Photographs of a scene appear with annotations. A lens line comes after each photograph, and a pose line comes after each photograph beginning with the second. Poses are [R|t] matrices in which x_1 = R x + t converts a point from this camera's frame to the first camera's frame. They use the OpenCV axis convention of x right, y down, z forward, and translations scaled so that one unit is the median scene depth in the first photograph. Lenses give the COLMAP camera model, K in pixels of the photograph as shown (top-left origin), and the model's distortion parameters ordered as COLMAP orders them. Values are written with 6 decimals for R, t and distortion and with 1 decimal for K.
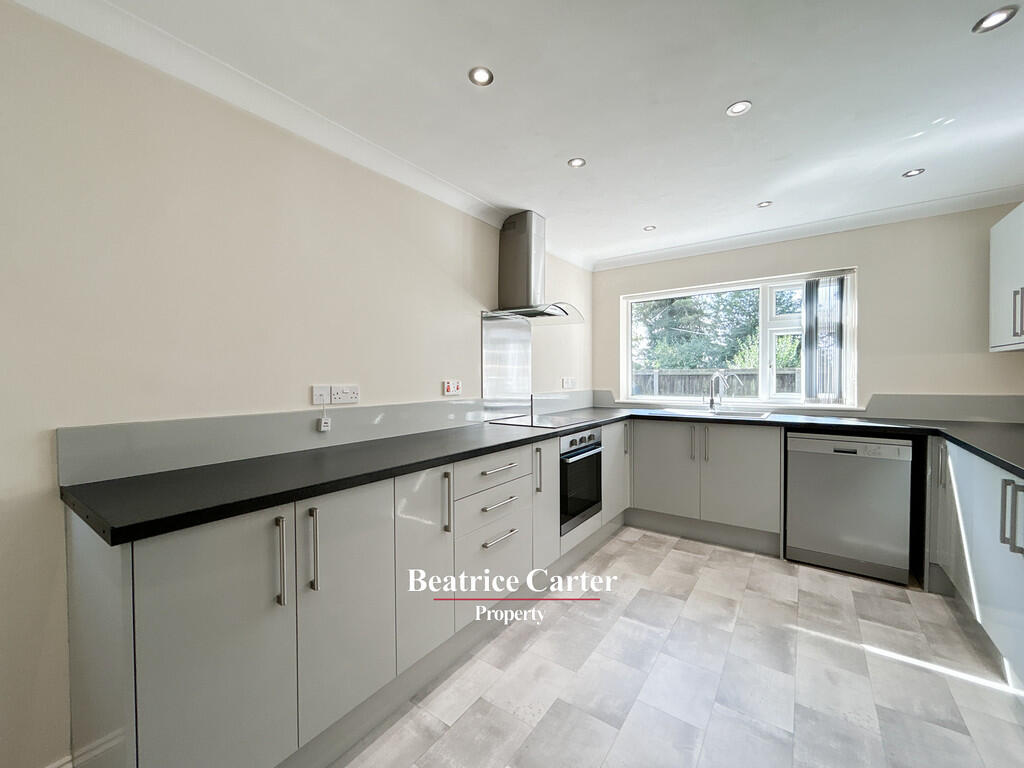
lens RADIAL K [[415.8, 0, 511.9], [0, 415.8, 383.2], [0, 0, 1]] dist [0.000373, -0.000276]
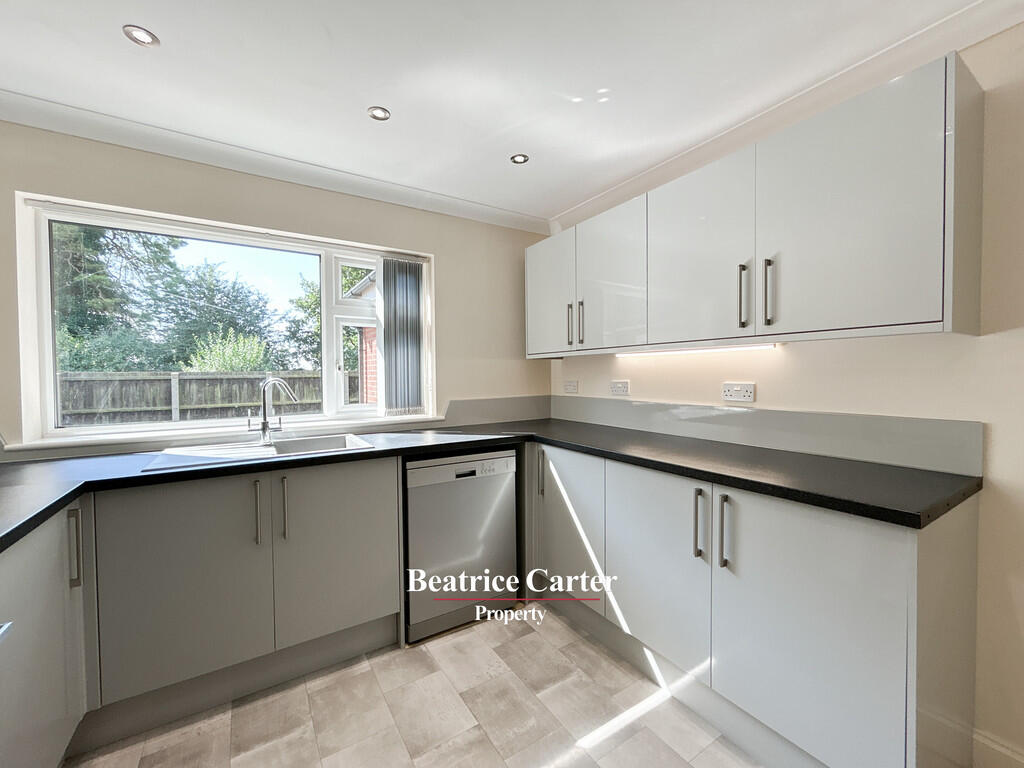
lens RADIAL K [[415.8, 0, 510.7], [0, 415.8, 383.3], [0, 0, 1]] dist [0.000373, -0.000276]
pose [[0.370509, -0.013898, 0.928725, 0.075058], [0.023071, 0.999717, 0.005756, -0.013283], [-0.928542, 0.019294, 0.370725, 0.527383]]
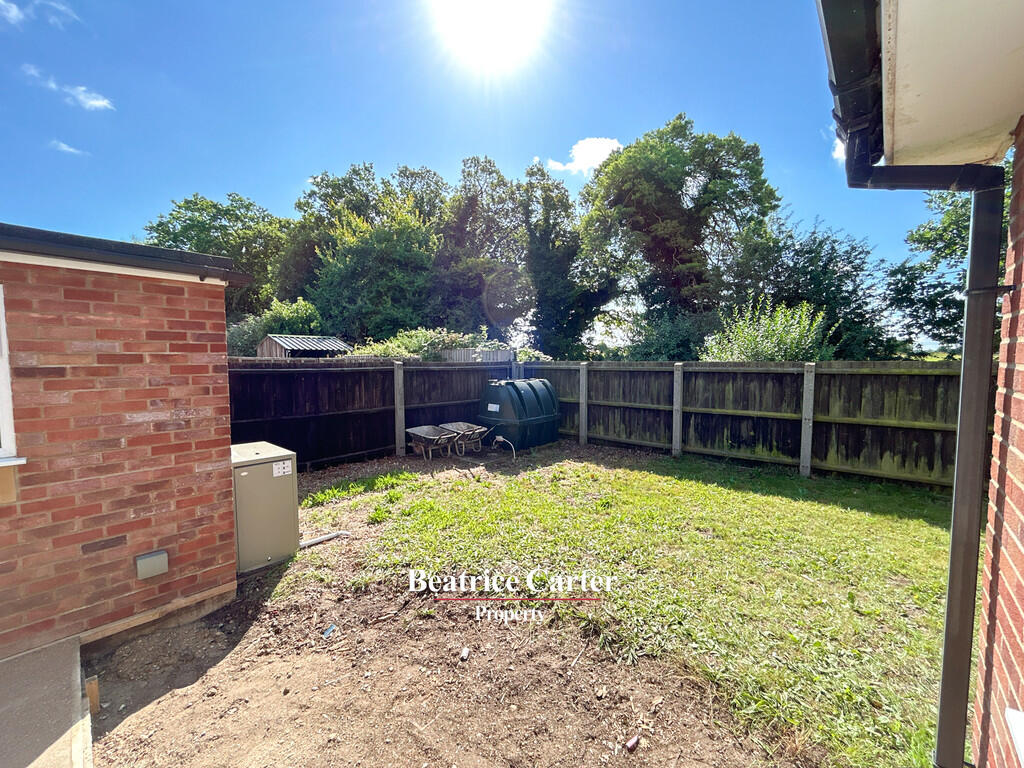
lens RADIAL K [[415.8, 0, 509.8], [0, 415.8, 384.3], [0, 0, 1]] dist [0.000373, -0.000276]
pose [[0.992201, 0.013135, -0.123955, 1.318670], [-0.007867, 0.999049, 0.042896, -0.102385], [0.124400, -0.041586, 0.991360, 1.488812]]
